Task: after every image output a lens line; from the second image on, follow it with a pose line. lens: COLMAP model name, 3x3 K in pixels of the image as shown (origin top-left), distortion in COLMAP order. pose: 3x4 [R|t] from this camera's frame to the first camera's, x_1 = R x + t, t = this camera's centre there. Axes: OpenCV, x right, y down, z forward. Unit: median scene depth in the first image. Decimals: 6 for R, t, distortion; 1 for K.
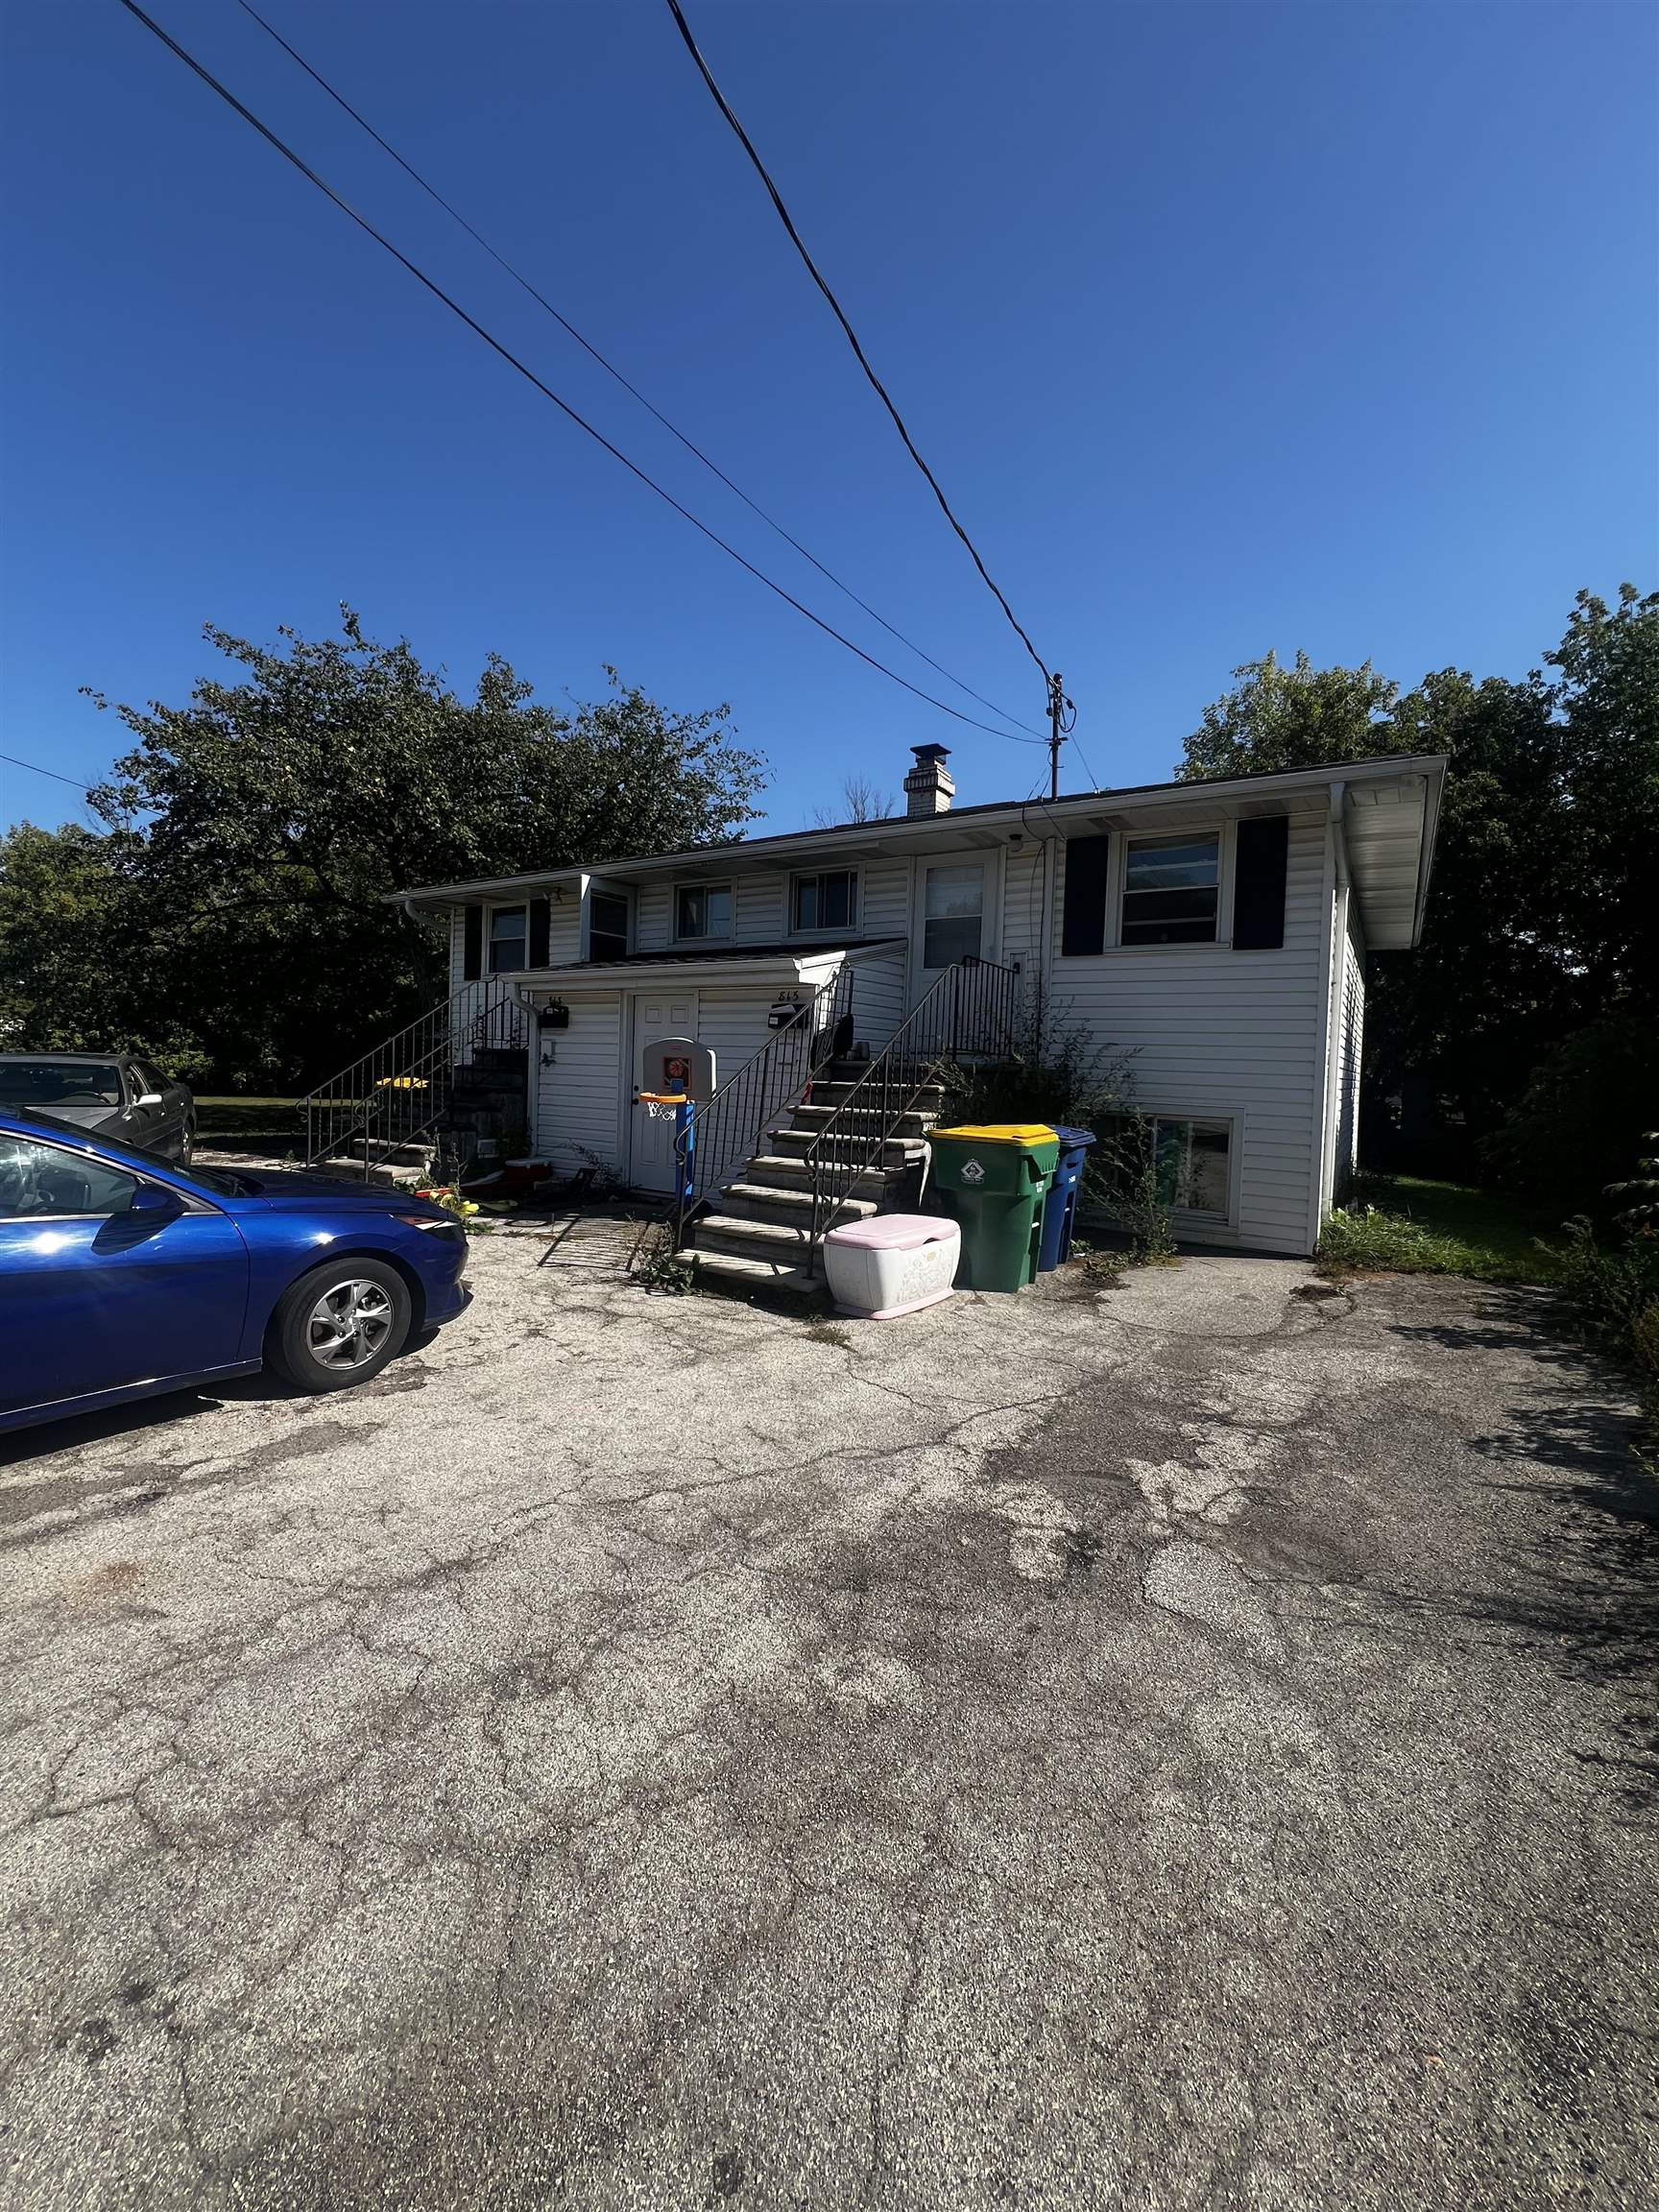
lens RADIAL K [[883.2, 0, 836.3], [0, 883.2, 1094.7], [0, 0, 1]] dist [0.000320, 0.000070]
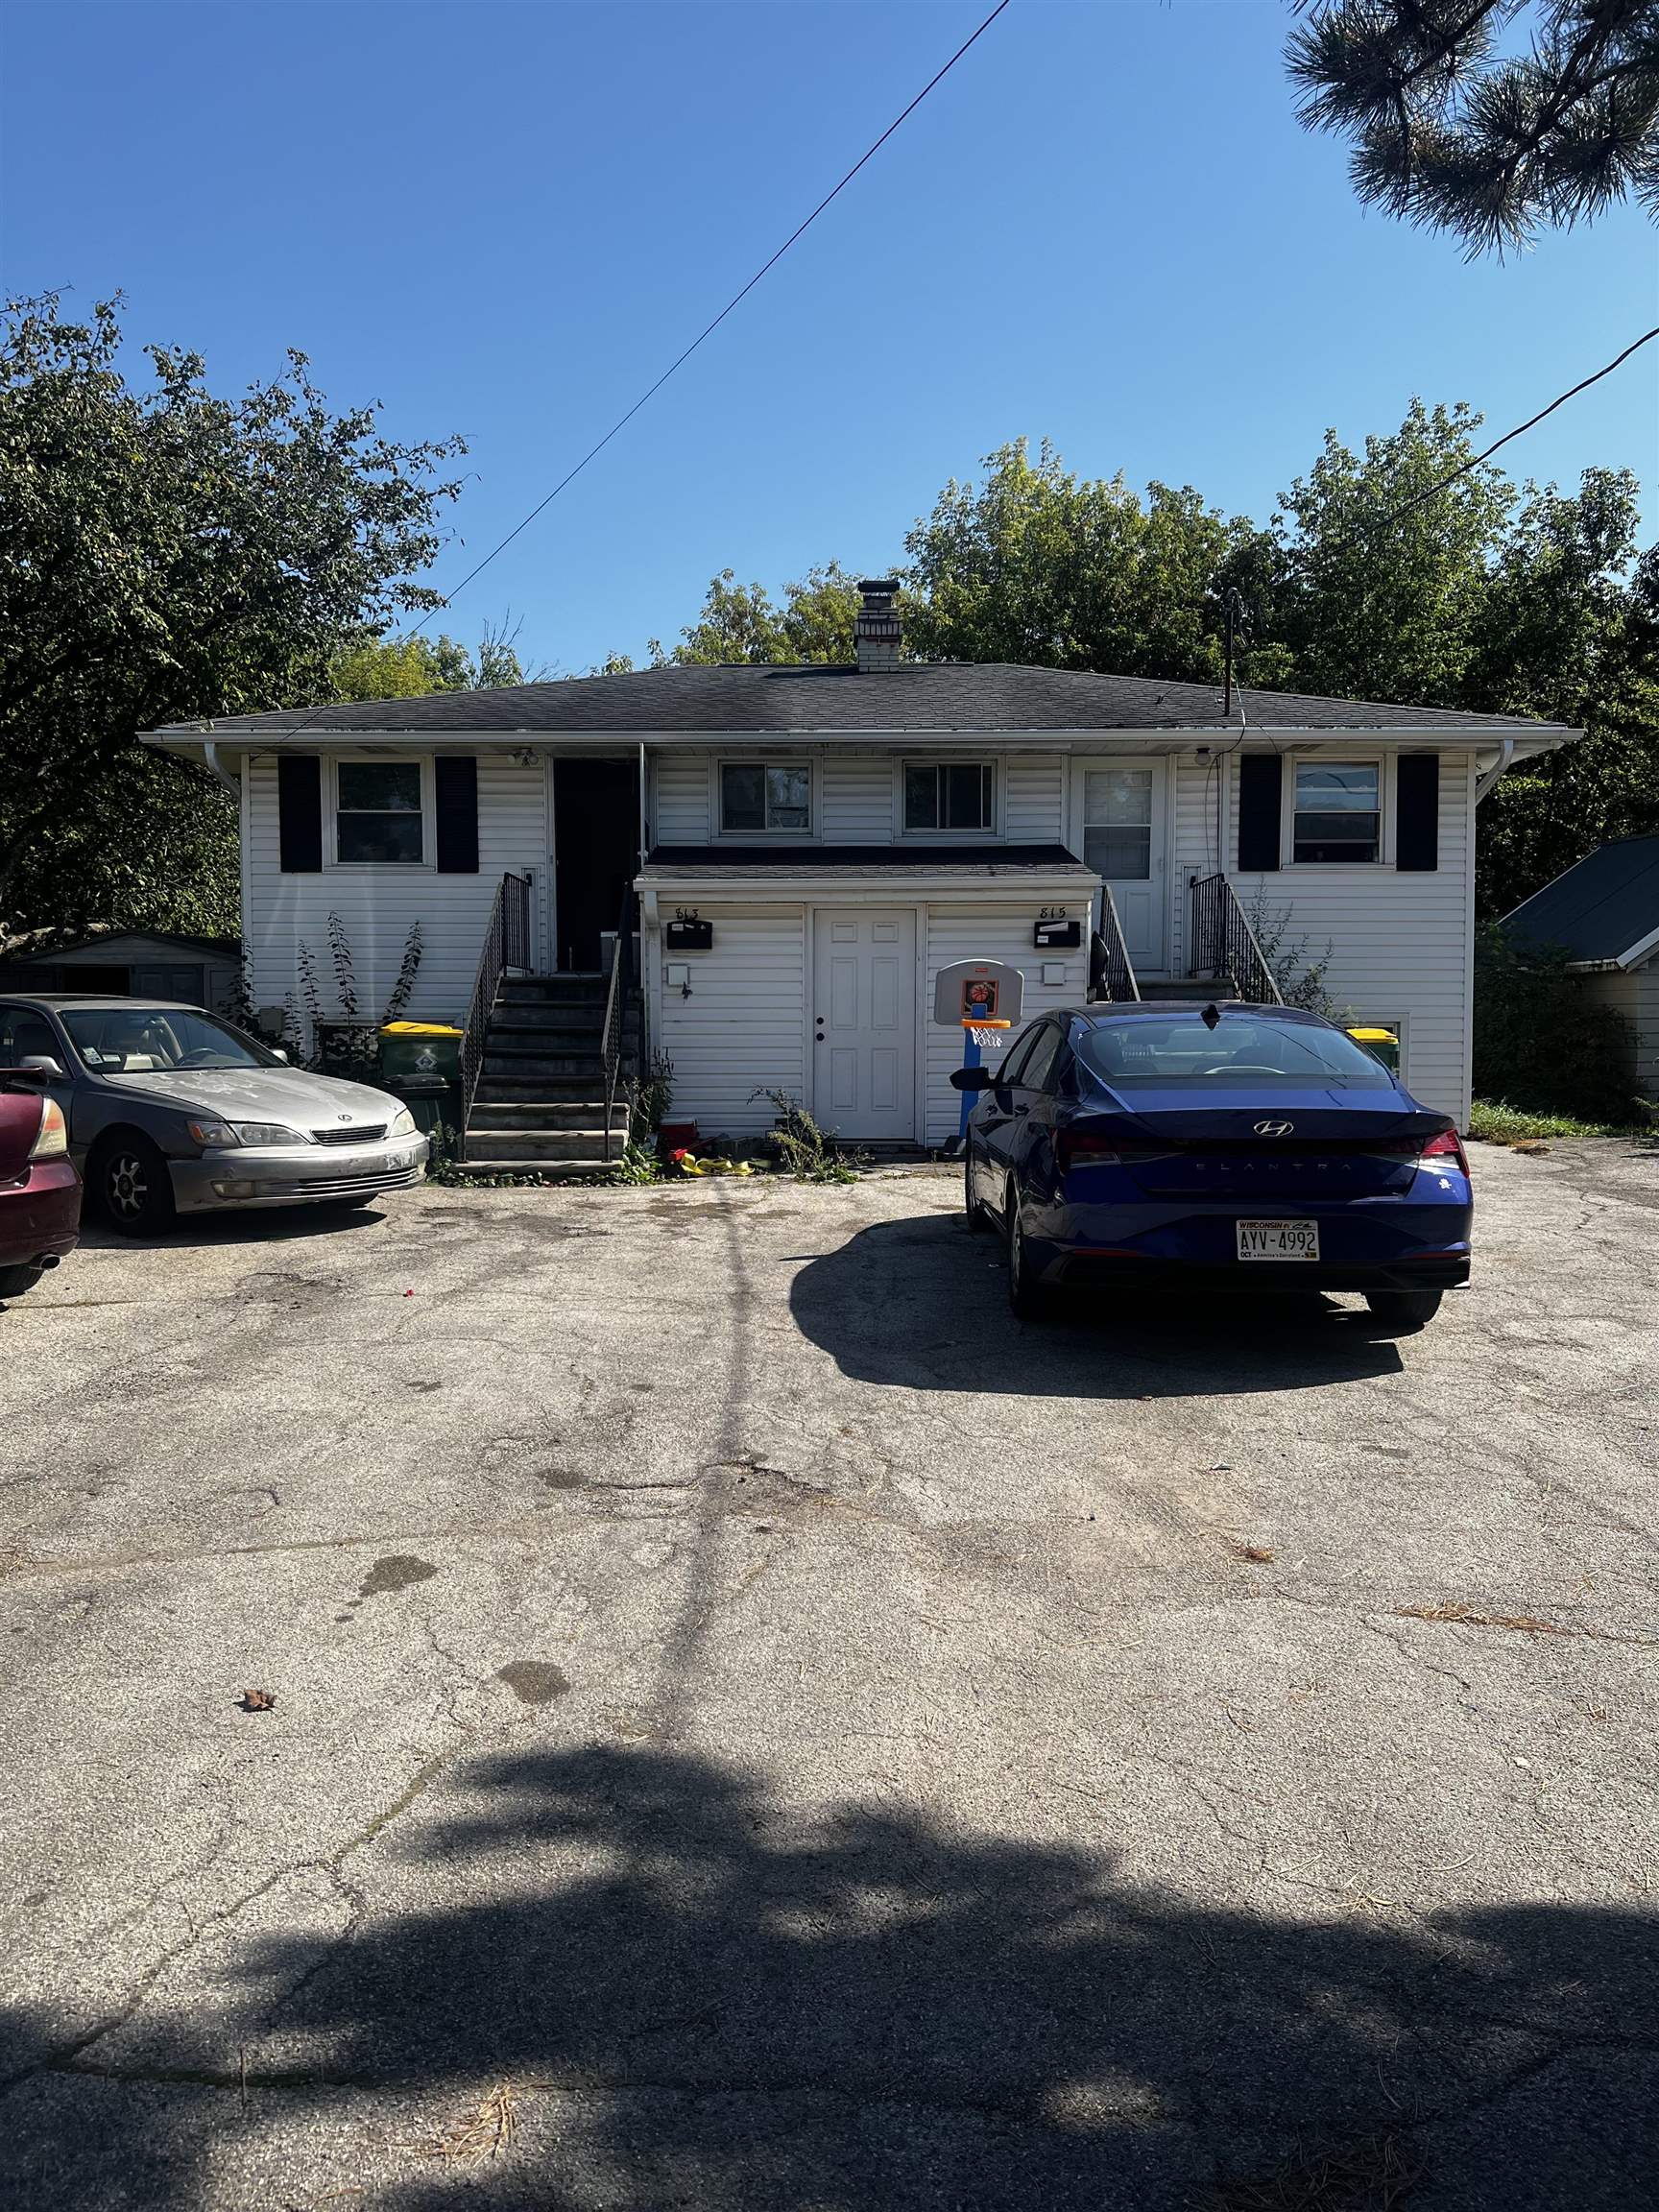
lens RADIAL K [[1674.2, 0, 789.9], [0, 1674.2, 1116.0], [0, 0, 1]] dist [0.101169, -0.148149]
pose [[0.841351, -0.065603, 0.536493, -1.140370], [0.045642, 0.997685, 0.050420, 0.001381], [-0.538558, -0.017934, 0.842397, -0.329538]]
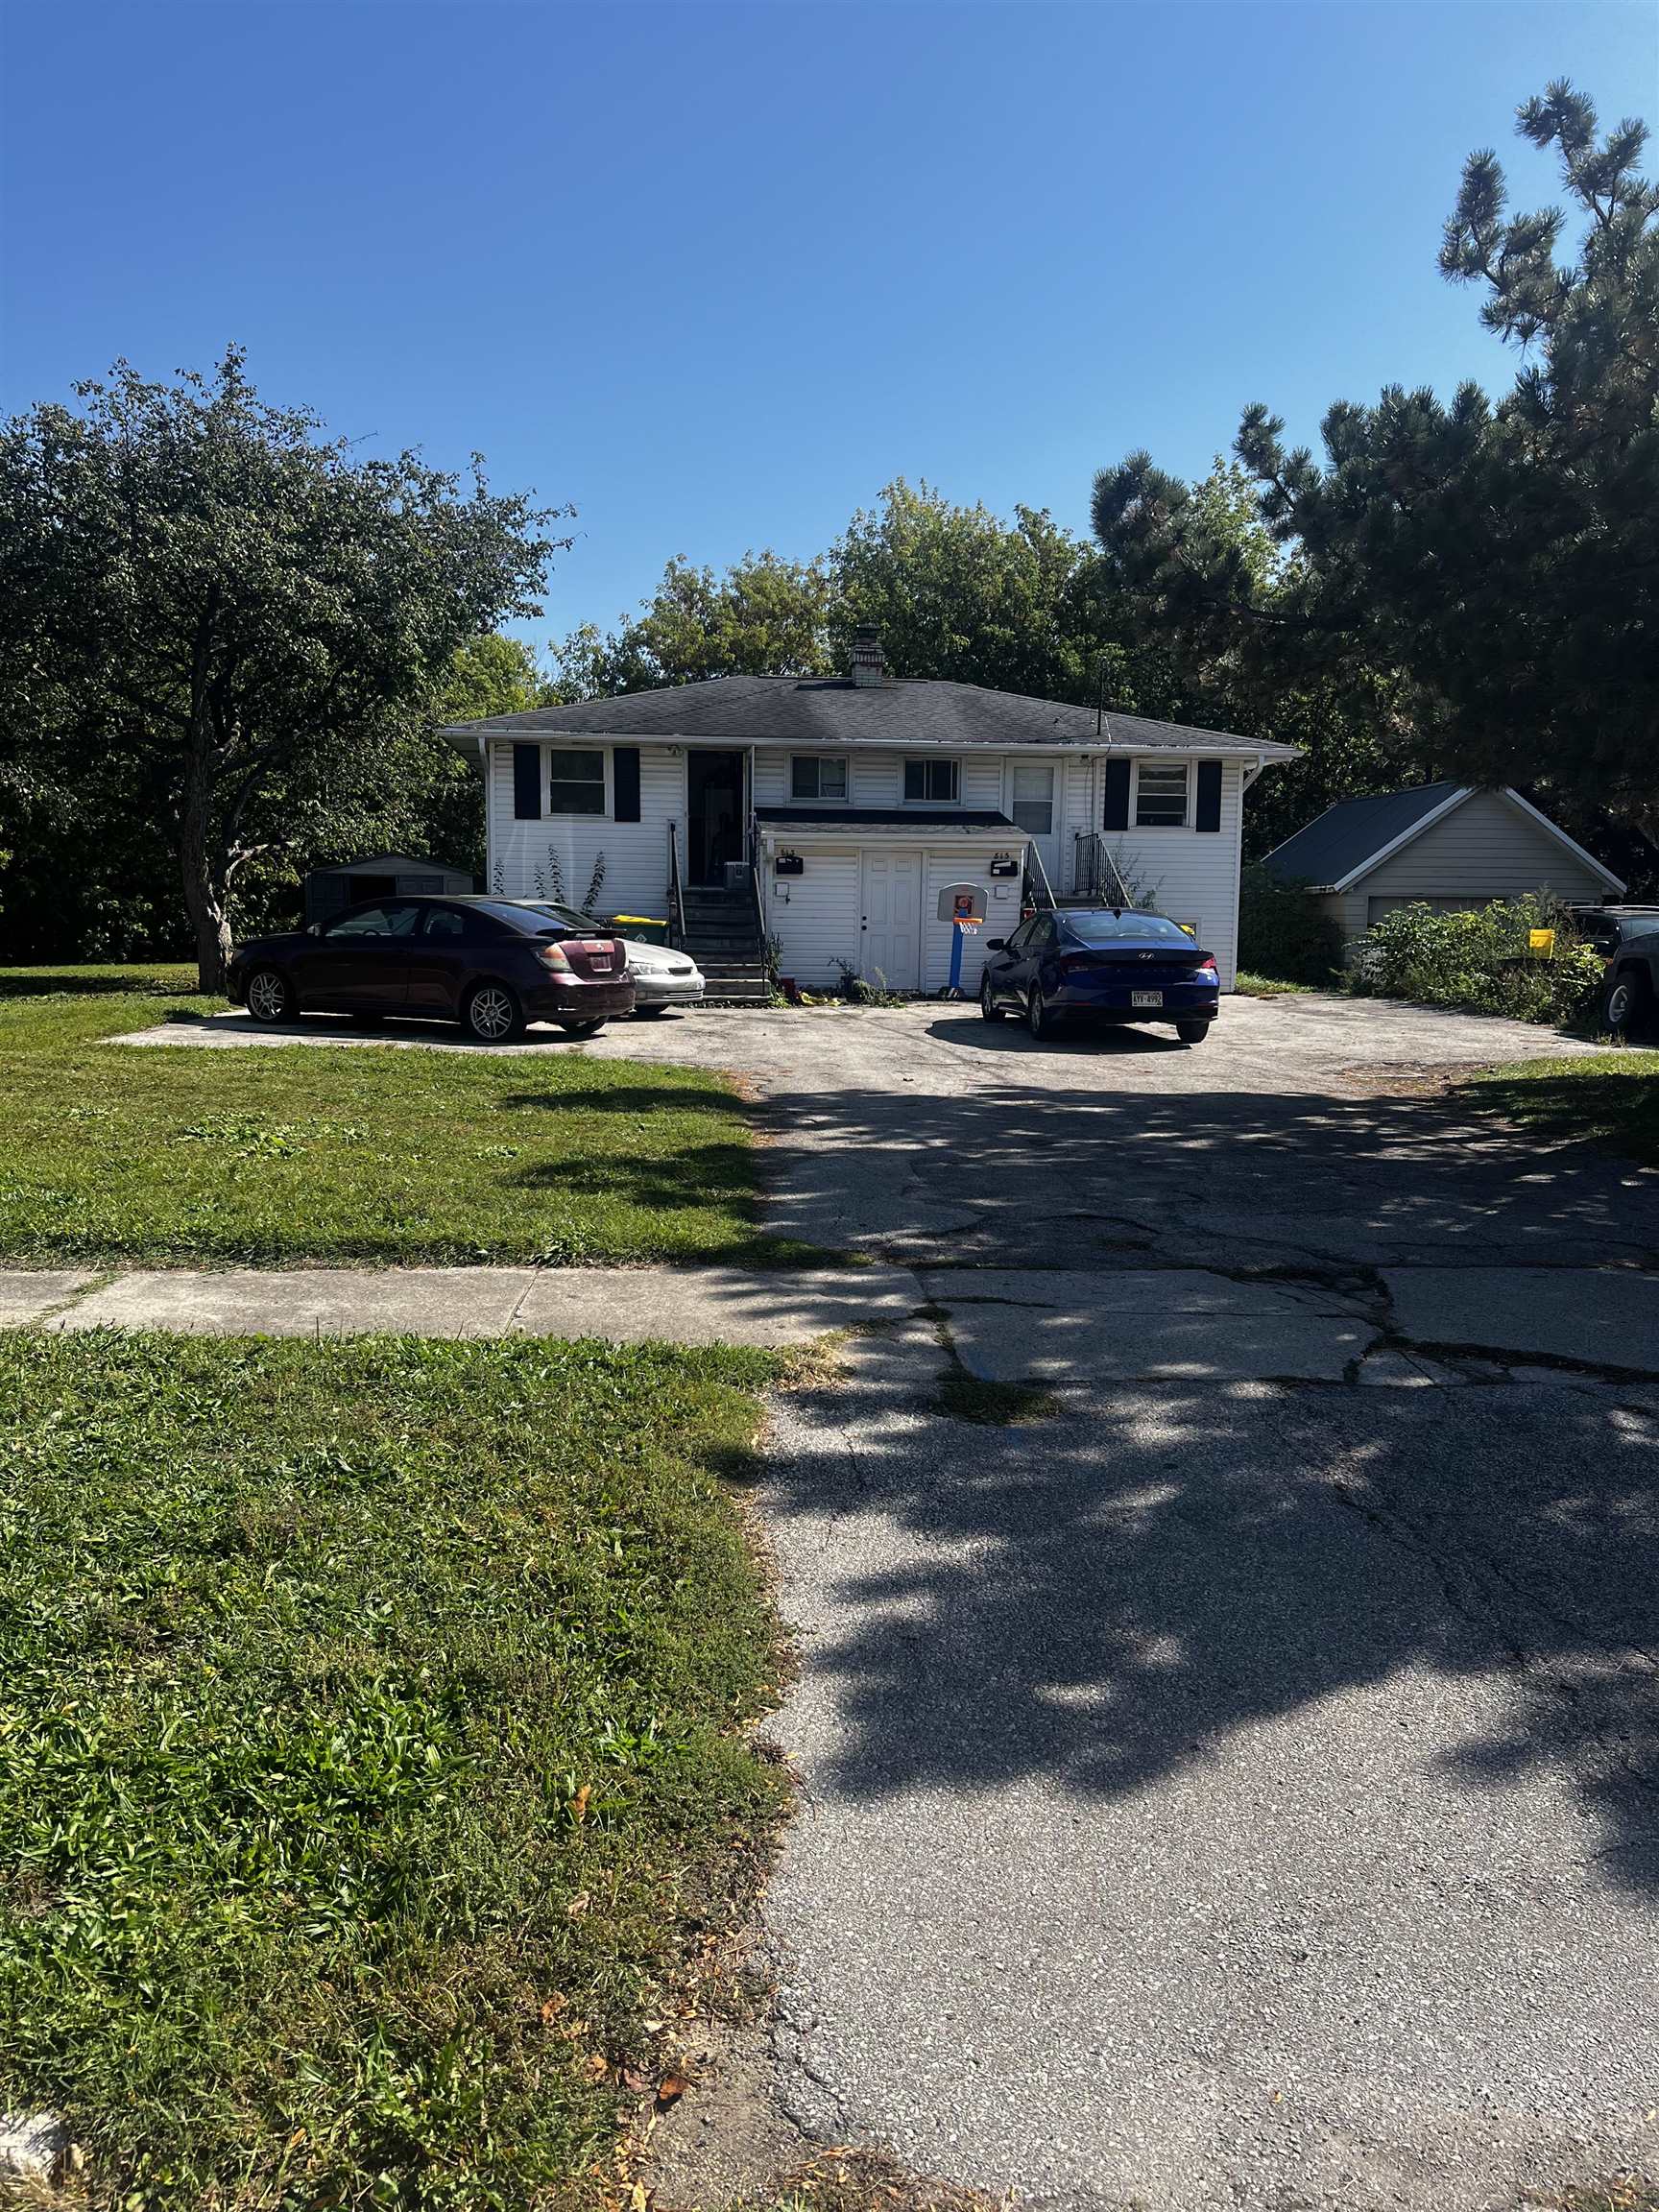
lens RADIAL K [[1684.3, 0, 829.5], [0, 1684.3, 1106.0], [0, 0, 1]] dist [0.137793, -0.150316]
pose [[0.764046, -0.091868, 0.638588, -2.065485], [0.034242, 0.994189, 0.102056, 0.014258], [-0.644252, -0.056109, 0.762752, -1.051035]]
